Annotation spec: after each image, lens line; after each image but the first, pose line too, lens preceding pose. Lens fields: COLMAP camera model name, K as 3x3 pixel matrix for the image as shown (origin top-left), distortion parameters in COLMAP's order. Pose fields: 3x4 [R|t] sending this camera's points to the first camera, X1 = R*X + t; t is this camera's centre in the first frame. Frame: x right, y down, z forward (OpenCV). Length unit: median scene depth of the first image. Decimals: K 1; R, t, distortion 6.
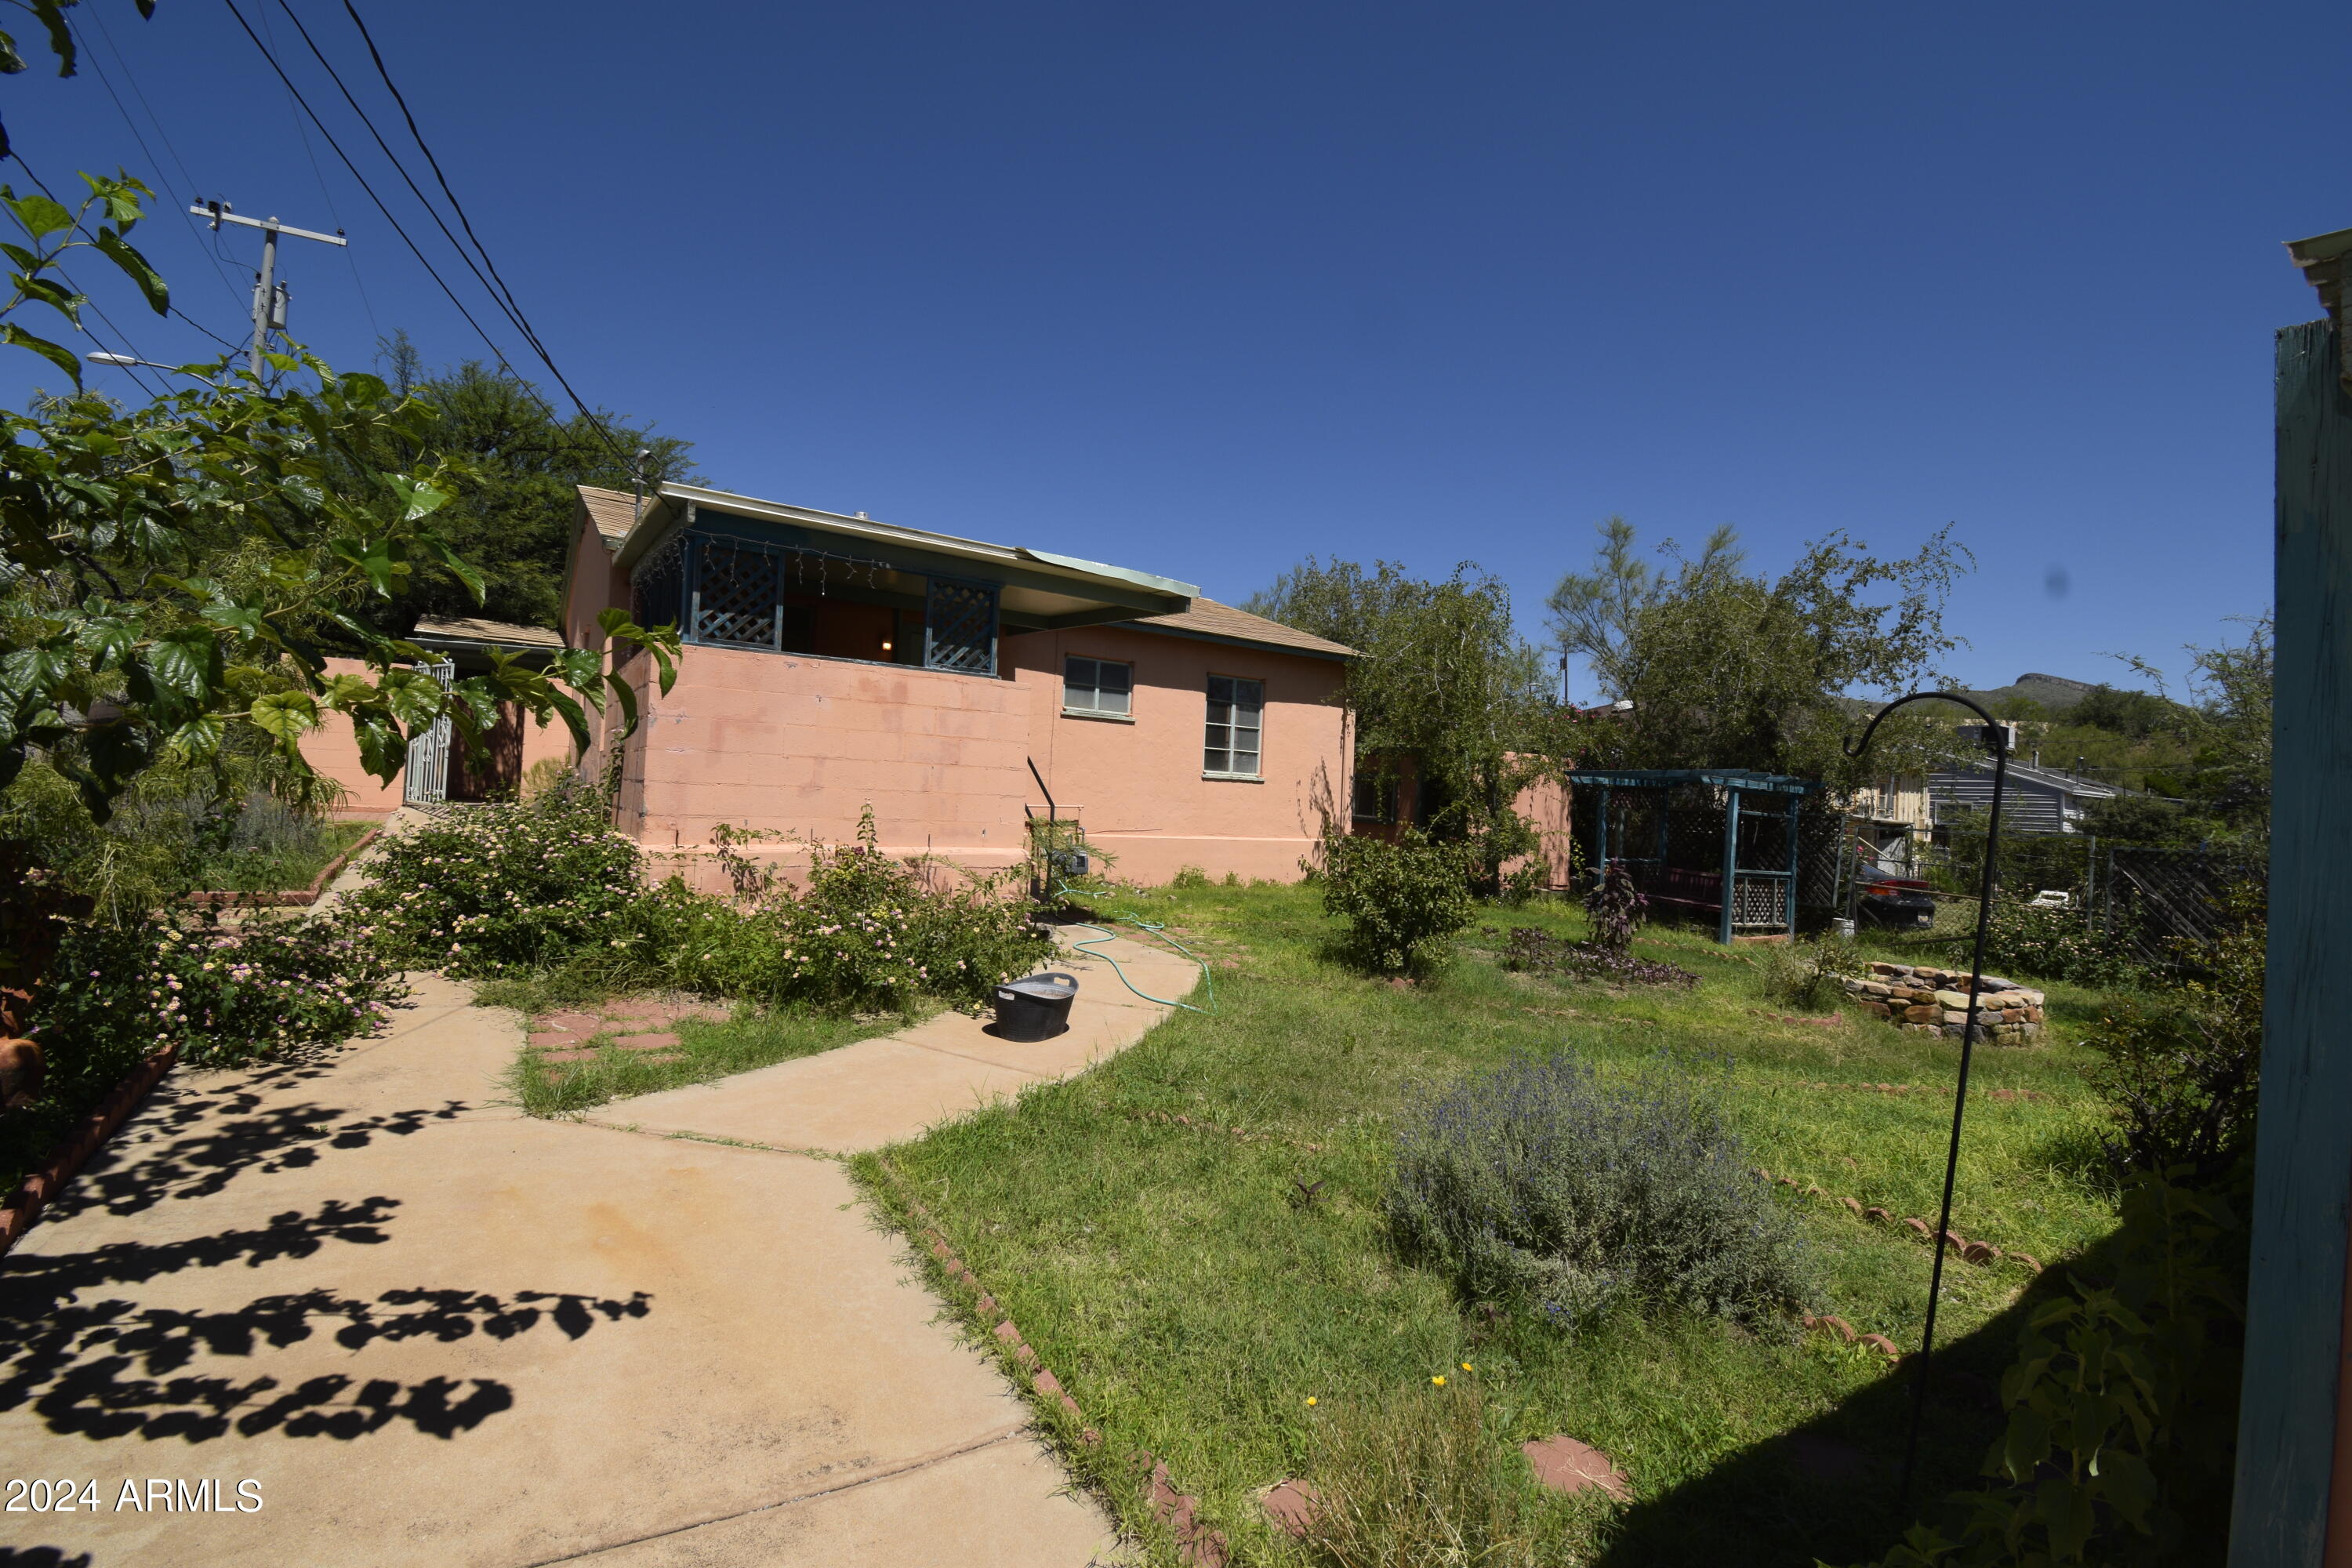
lens RADIAL K [[1049.0, 0, 1180.1], [0, 1049.0, 777.1], [0, 0, 1]] dist [-0.004386, -0.001382]
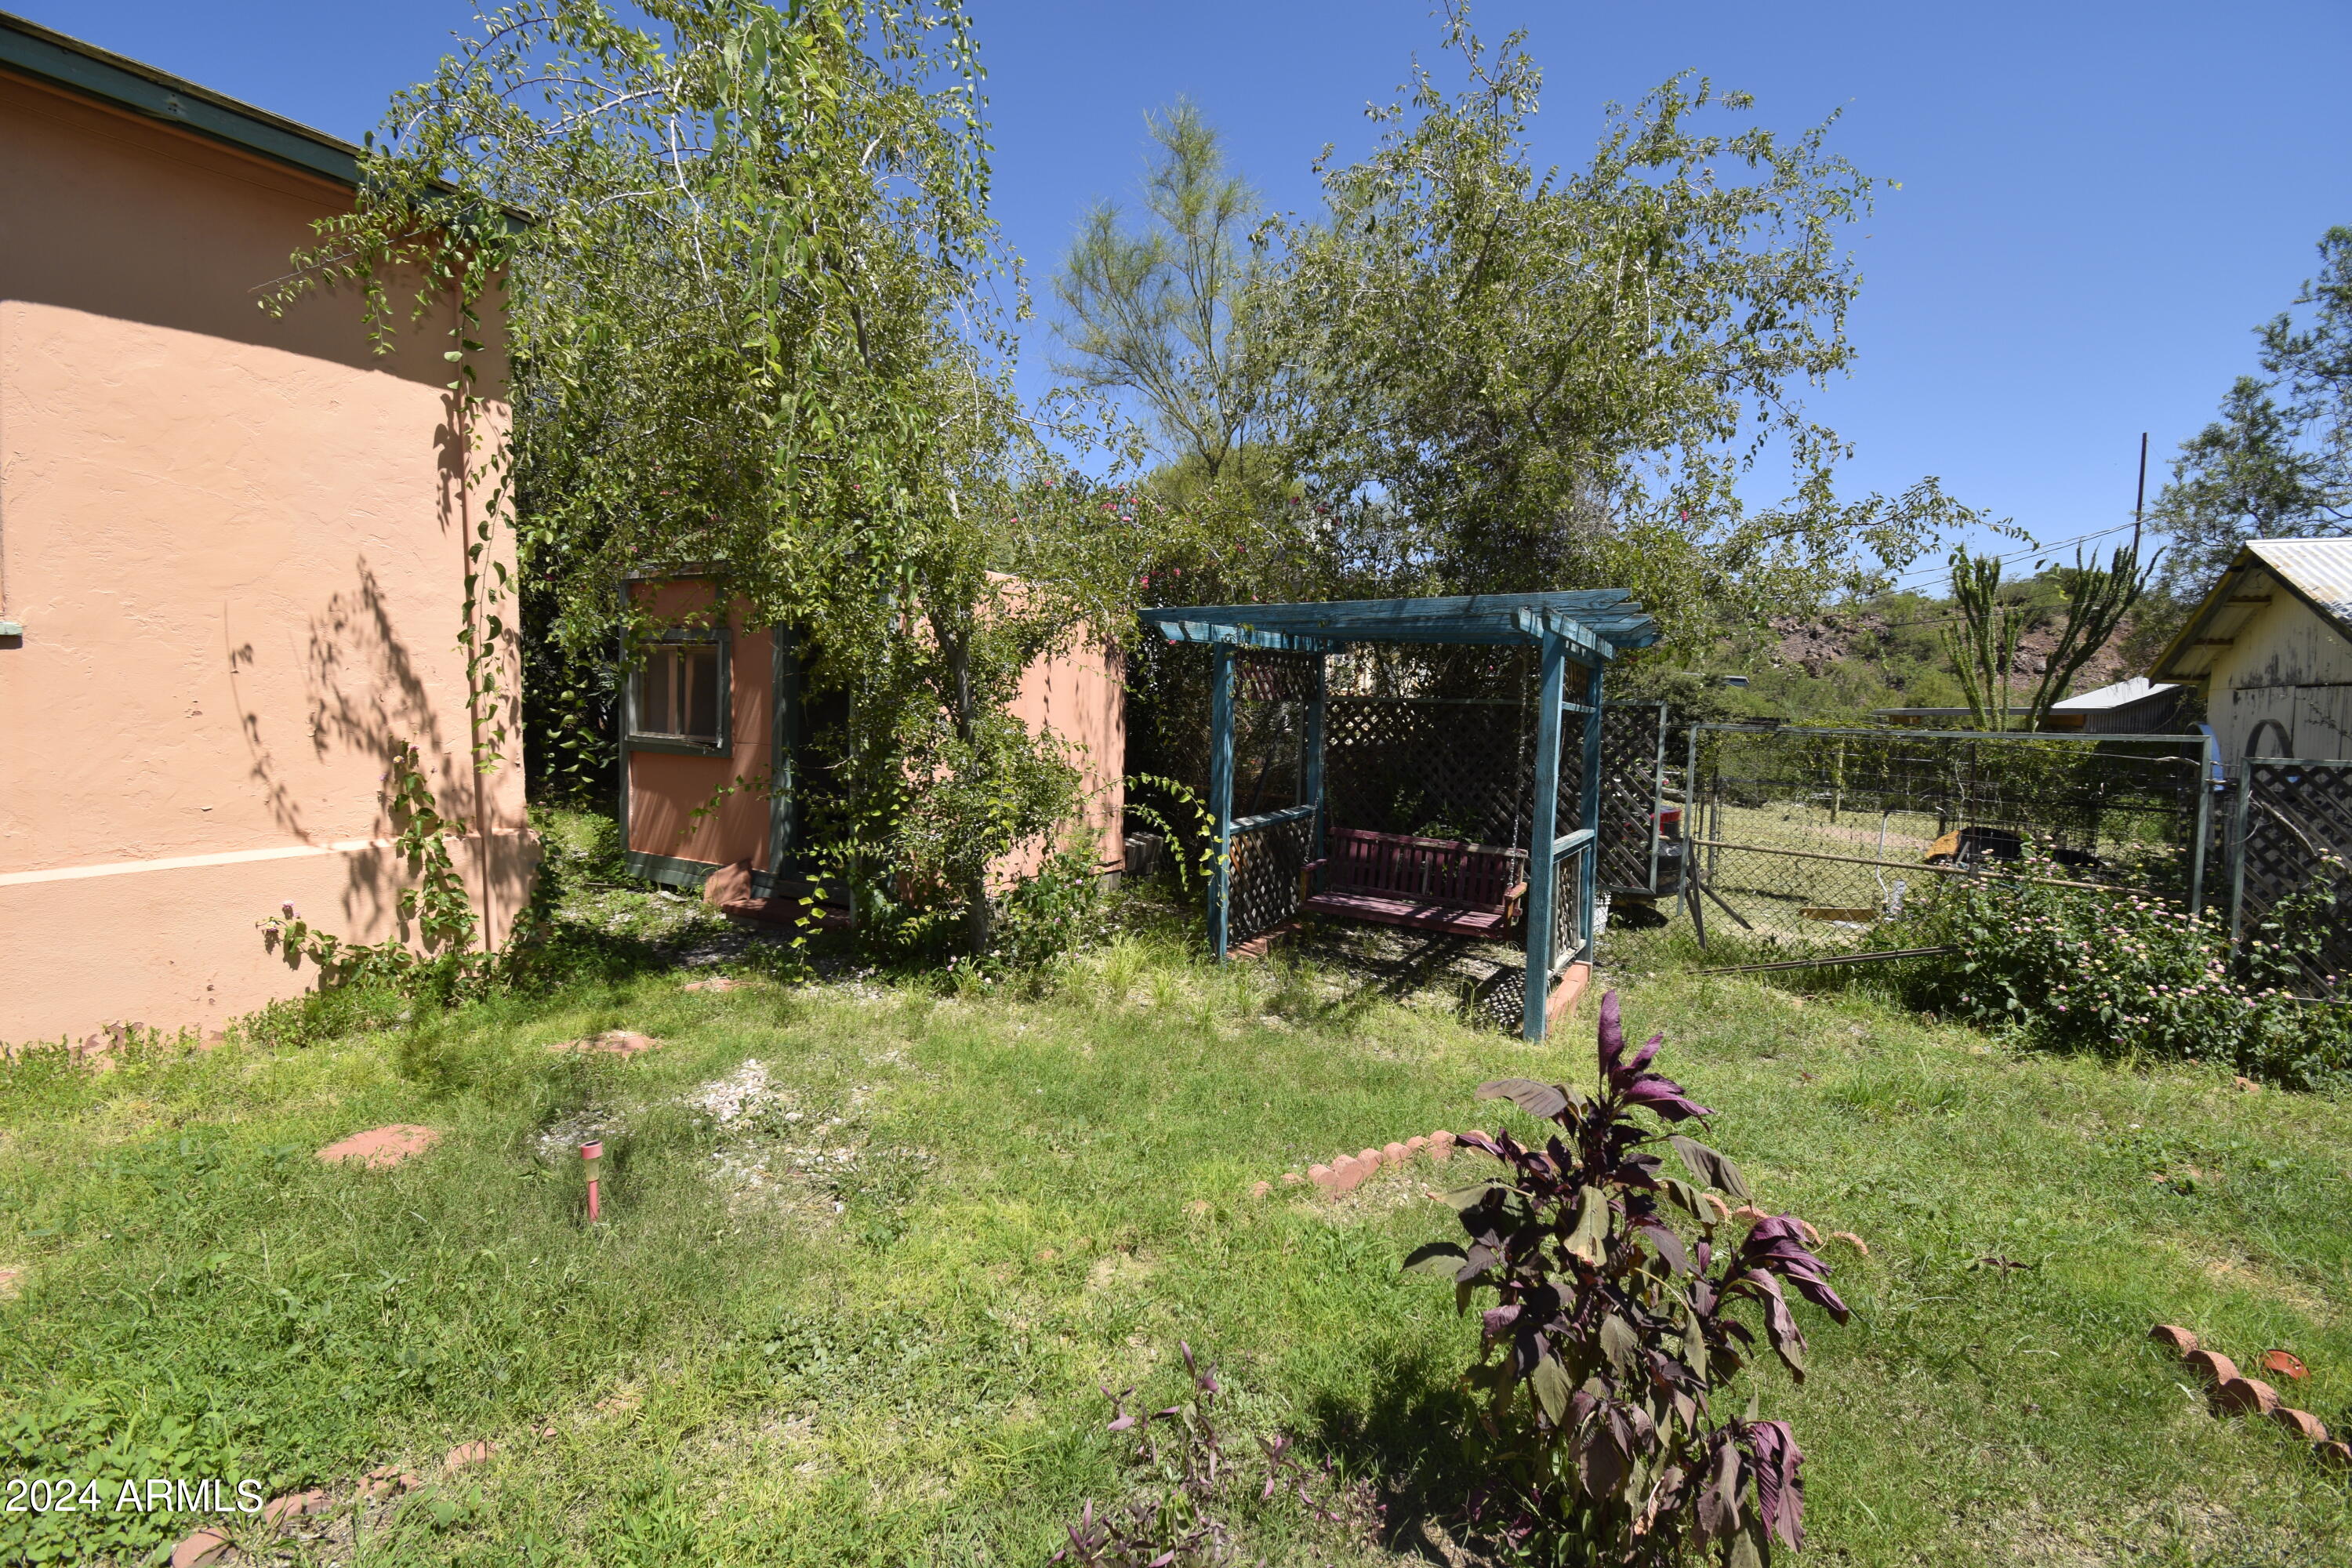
lens RADIAL K [[1049.0, 0, 1174.1], [0, 1049.0, 781.5], [0, 0, 1]] dist [-0.004386, -0.001382]
pose [[0.886796, -0.067269, 0.457240, 0.194738], [0.016923, 0.993413, 0.113330, 0.013076], [-0.461852, -0.092763, 0.882093, 0.639118]]
